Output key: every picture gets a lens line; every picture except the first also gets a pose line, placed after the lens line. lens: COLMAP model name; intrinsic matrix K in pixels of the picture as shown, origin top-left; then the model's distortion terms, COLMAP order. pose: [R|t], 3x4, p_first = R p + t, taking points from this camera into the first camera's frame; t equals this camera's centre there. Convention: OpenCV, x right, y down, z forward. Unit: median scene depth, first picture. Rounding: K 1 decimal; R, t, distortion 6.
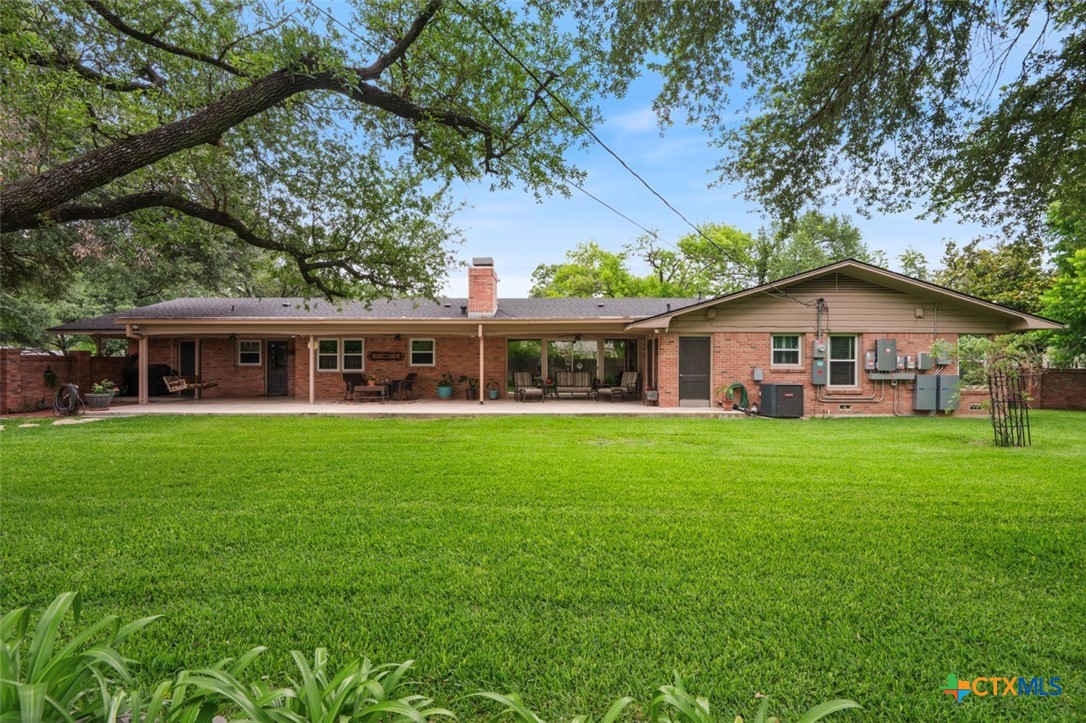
lens RADIAL K [[499.0, 0, 552.8], [0, 499.0, 364.0], [0, 0, 1]] dist [-0.005098, -0.003104]
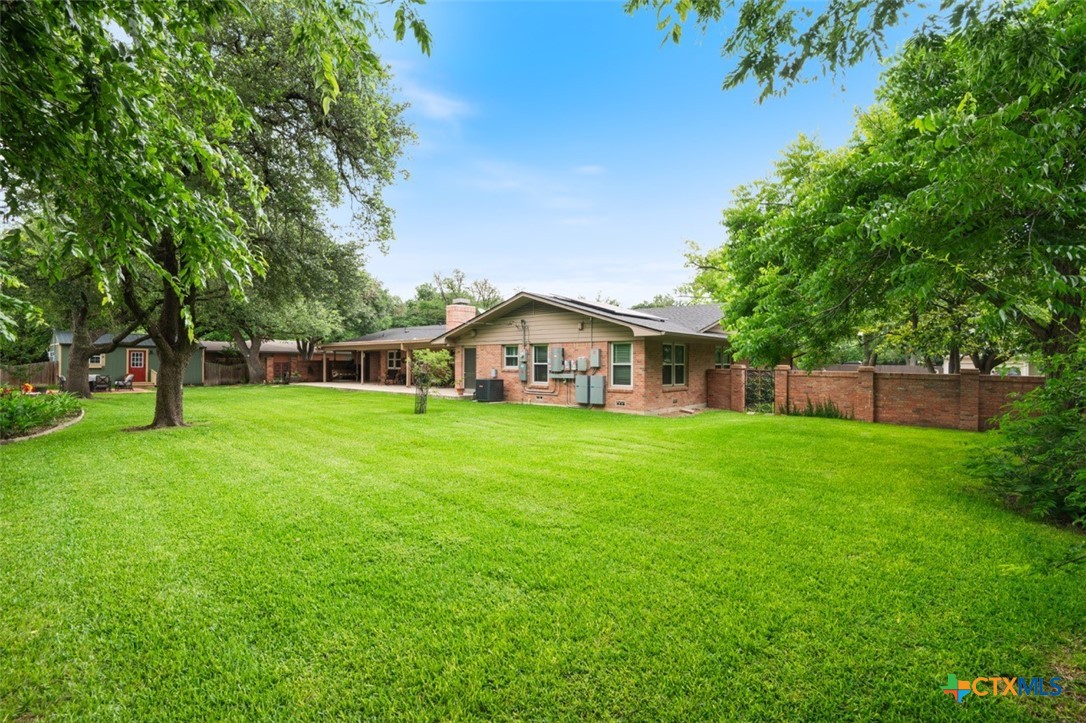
lens RADIAL K [[499.0, 0, 541.8], [0, 499.0, 362.0], [0, 0, 1]] dist [-0.005098, -0.003104]
pose [[0.738536, 0.000915, -0.674214, 1.504938], [-0.008268, 0.999936, -0.007699, -0.001228], [0.674164, 0.011260, 0.738496, -0.010456]]
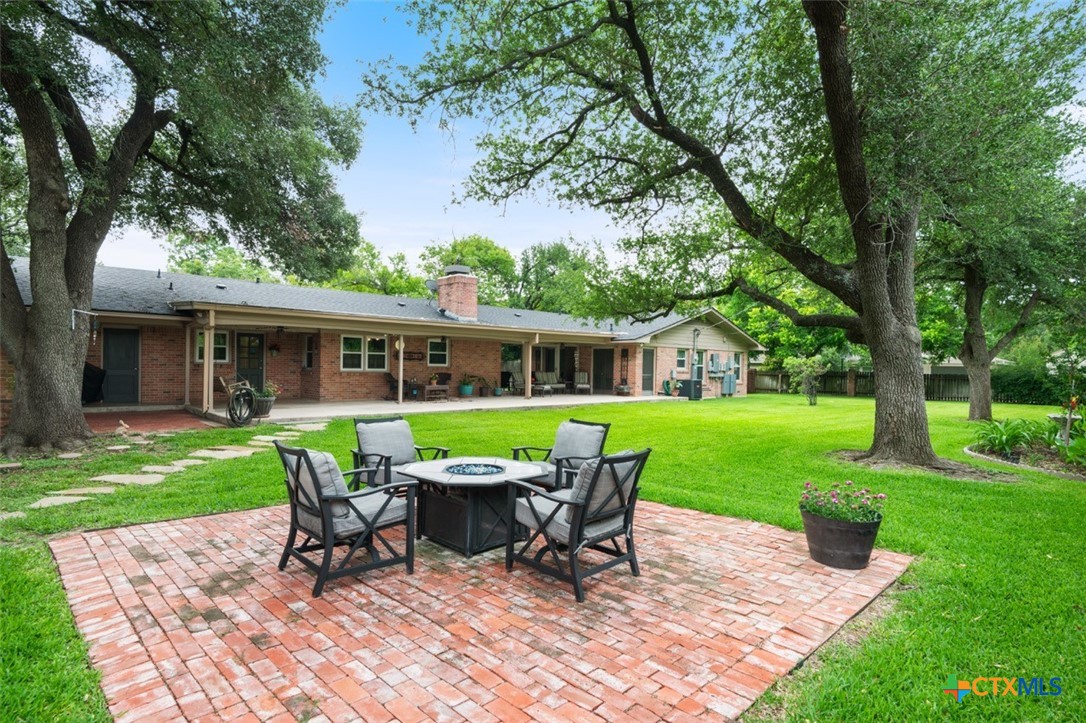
lens RADIAL K [[560.3, 0, 545.5], [0, 560.3, 359.4], [0, 0, 1]] dist [-0.006256, -0.005691]
pose [[0.710966, 0.016326, 0.703037, -1.116952], [-0.016507, 0.999842, -0.006526, -0.007232], [-0.703033, -0.006965, 0.711123, 0.018186]]
